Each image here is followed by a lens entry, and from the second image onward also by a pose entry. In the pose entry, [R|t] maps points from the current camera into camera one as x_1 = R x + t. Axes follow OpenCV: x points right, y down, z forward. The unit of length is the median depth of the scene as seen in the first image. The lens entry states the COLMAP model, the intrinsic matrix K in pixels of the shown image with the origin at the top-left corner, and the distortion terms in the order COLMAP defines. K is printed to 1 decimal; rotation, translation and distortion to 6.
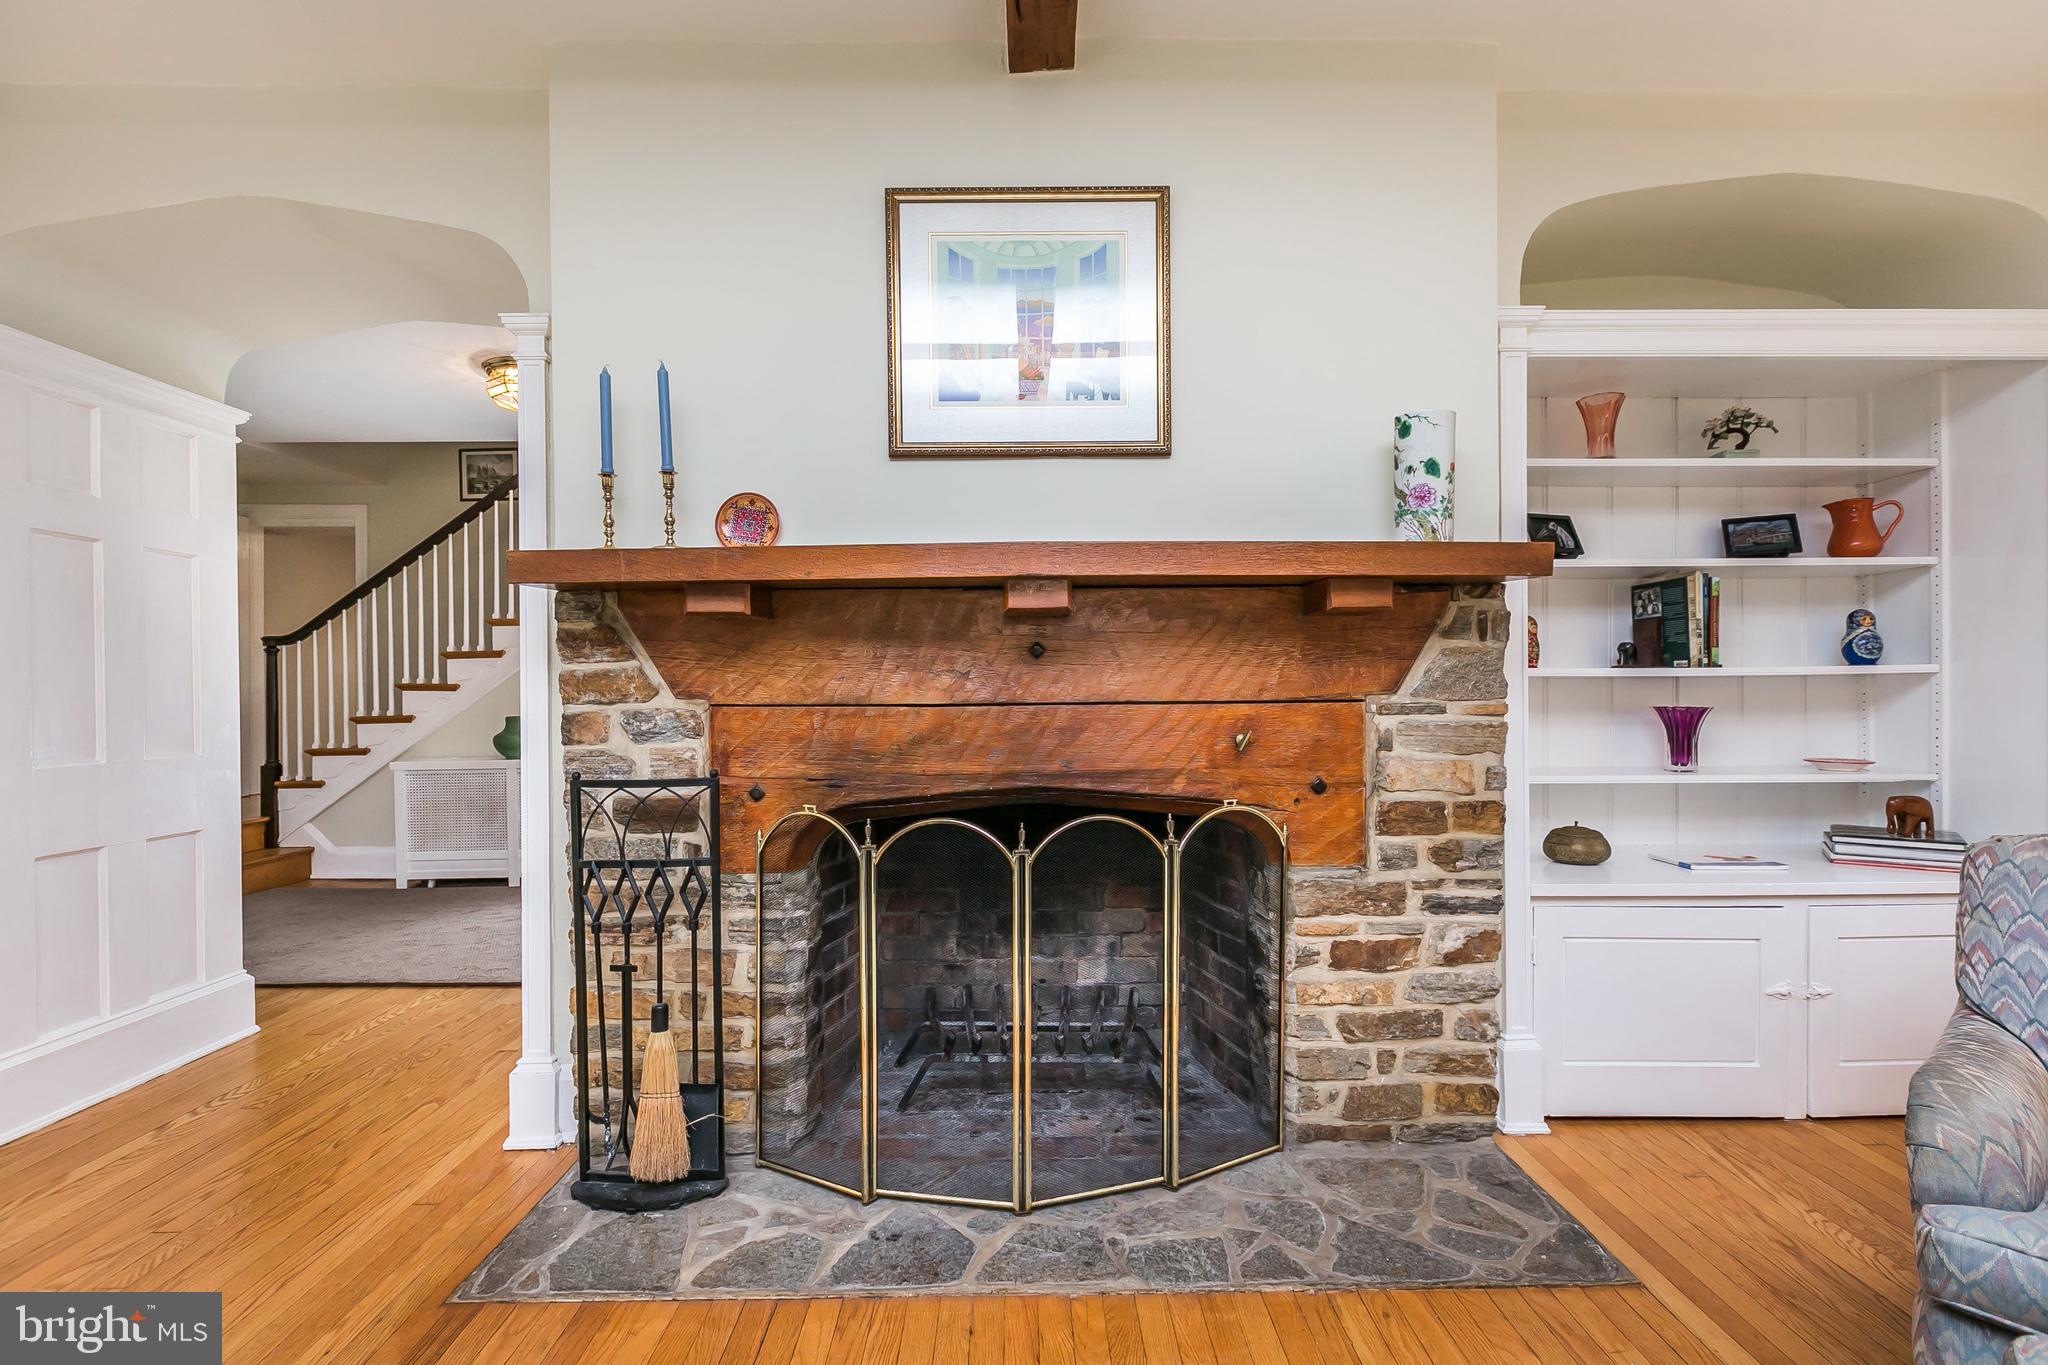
lens RADIAL K [[921.9, 0, 1017.5], [0, 921.9, 689.0], [0, 0, 1]] dist [-0.002845, 0.000412]
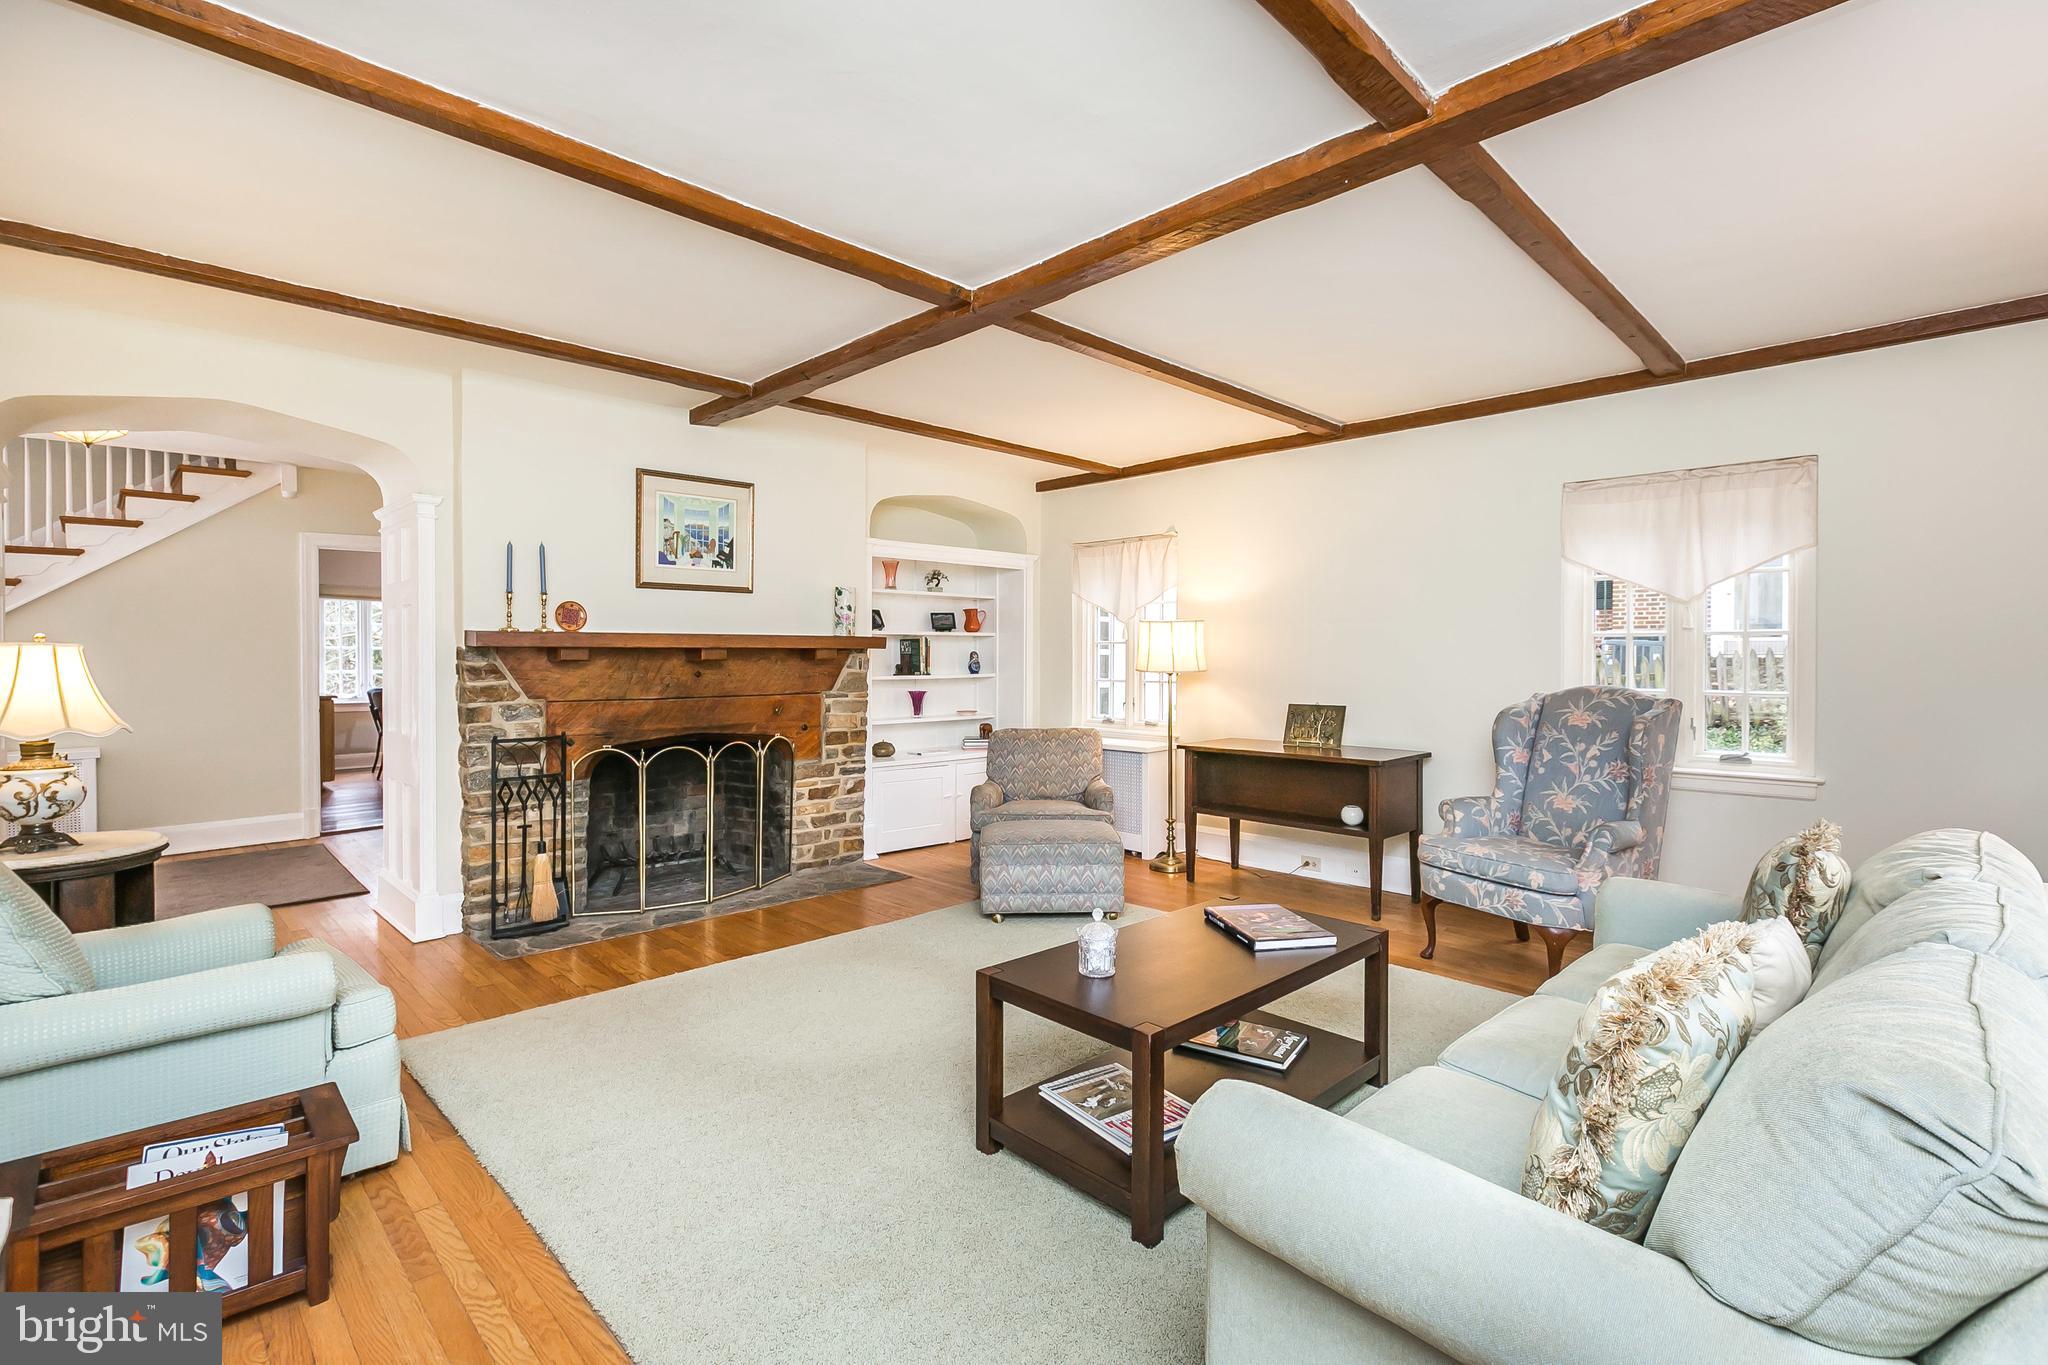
lens RADIAL K [[921.9, 0, 1025.6], [0, 921.9, 670.3], [0, 0, 1]] dist [-0.002845, 0.000412]
pose [[0.720388, -0.002080, 0.693568, -0.976586], [-0.004756, 0.999957, 0.007939, -0.072552], [-0.693555, -0.009018, 0.720347, -1.219503]]
